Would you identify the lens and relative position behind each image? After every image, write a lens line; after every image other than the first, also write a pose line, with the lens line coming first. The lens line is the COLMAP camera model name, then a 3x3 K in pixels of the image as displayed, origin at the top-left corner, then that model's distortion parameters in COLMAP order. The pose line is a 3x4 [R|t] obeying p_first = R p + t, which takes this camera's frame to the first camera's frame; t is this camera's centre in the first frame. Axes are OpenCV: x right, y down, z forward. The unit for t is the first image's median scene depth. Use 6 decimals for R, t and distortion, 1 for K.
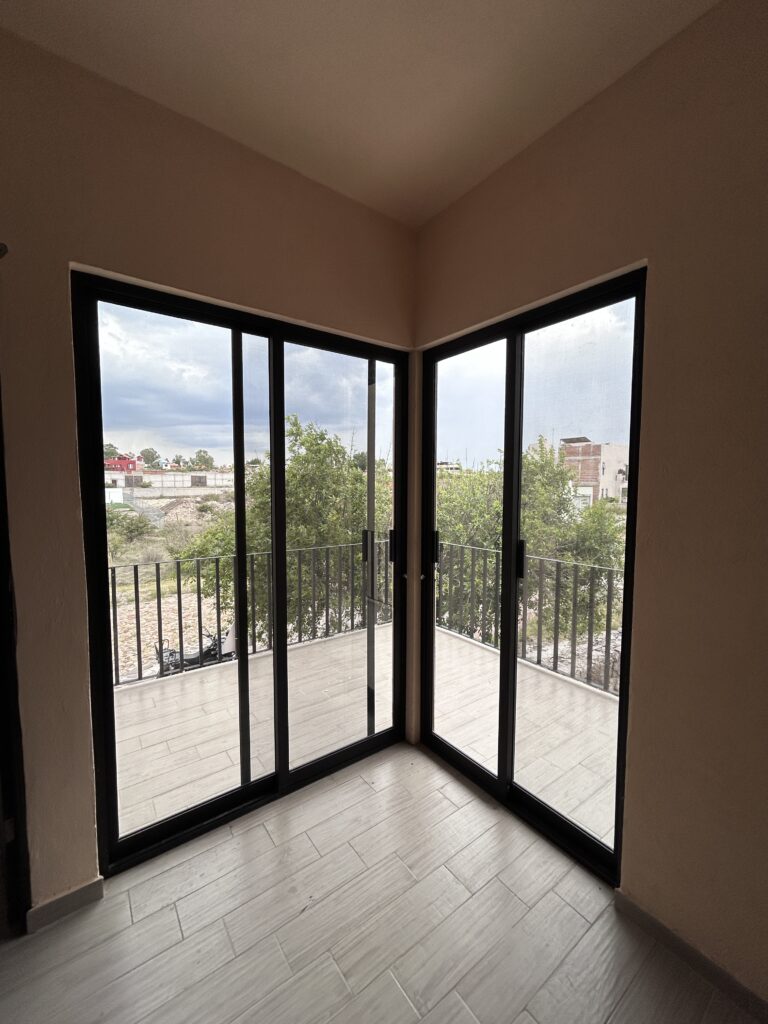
lens RADIAL K [[411.7, 0, 378.8], [0, 411.7, 511.4], [0, 0, 1]] dist [-0.005812, 0.000986]
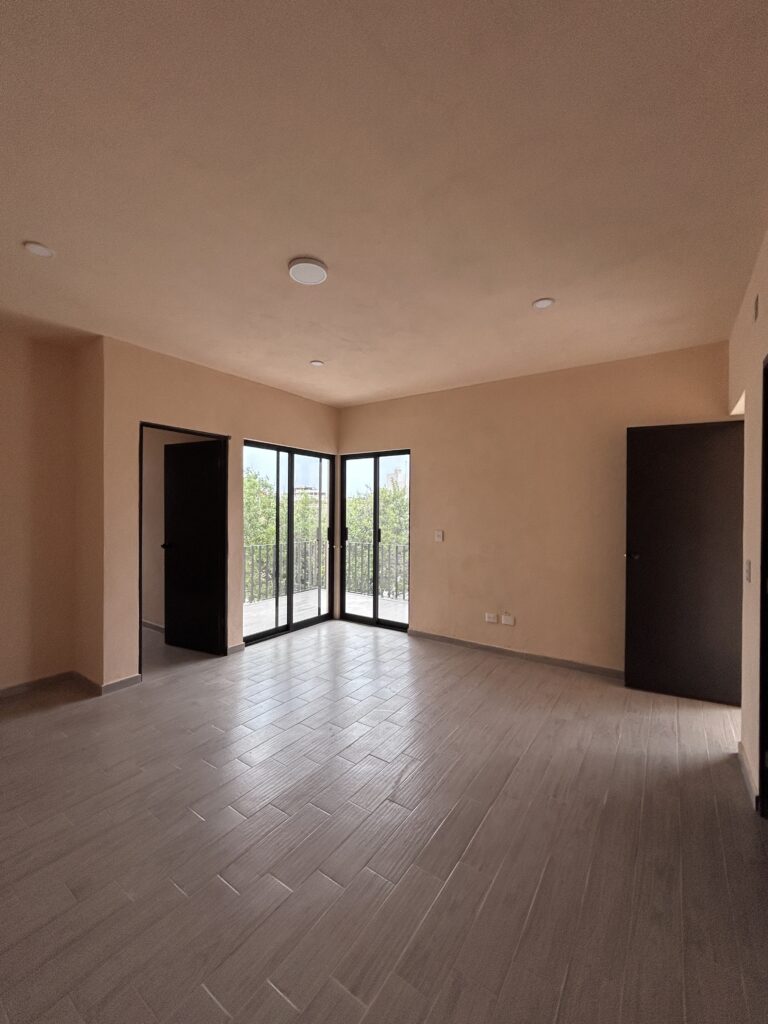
lens RADIAL K [[411.7, 0, 382.7], [0, 411.7, 512.8], [0, 0, 1]] dist [-0.005812, 0.000986]
pose [[0.943528, 0.001576, 0.331290, -0.541123], [0.017181, 0.998410, -0.053683, 0.111074], [-0.330848, 0.056344, 0.942001, -1.601940]]
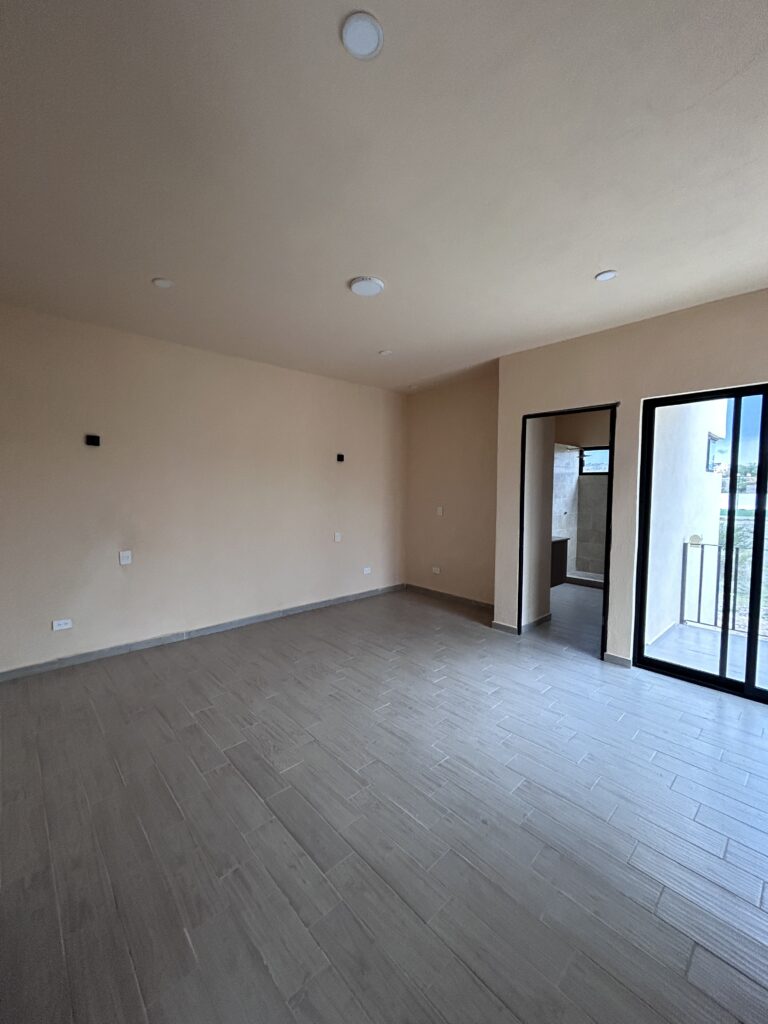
lens RADIAL K [[411.7, 0, 381.0], [0, 411.7, 512.1], [0, 0, 1]] dist [-0.005812, 0.000986]
pose [[0.119189, 0.057893, -0.991182, 1.053593], [-0.073305, 0.996087, 0.049365, 0.041157], [0.990162, 0.066775, 0.122966, -0.546477]]
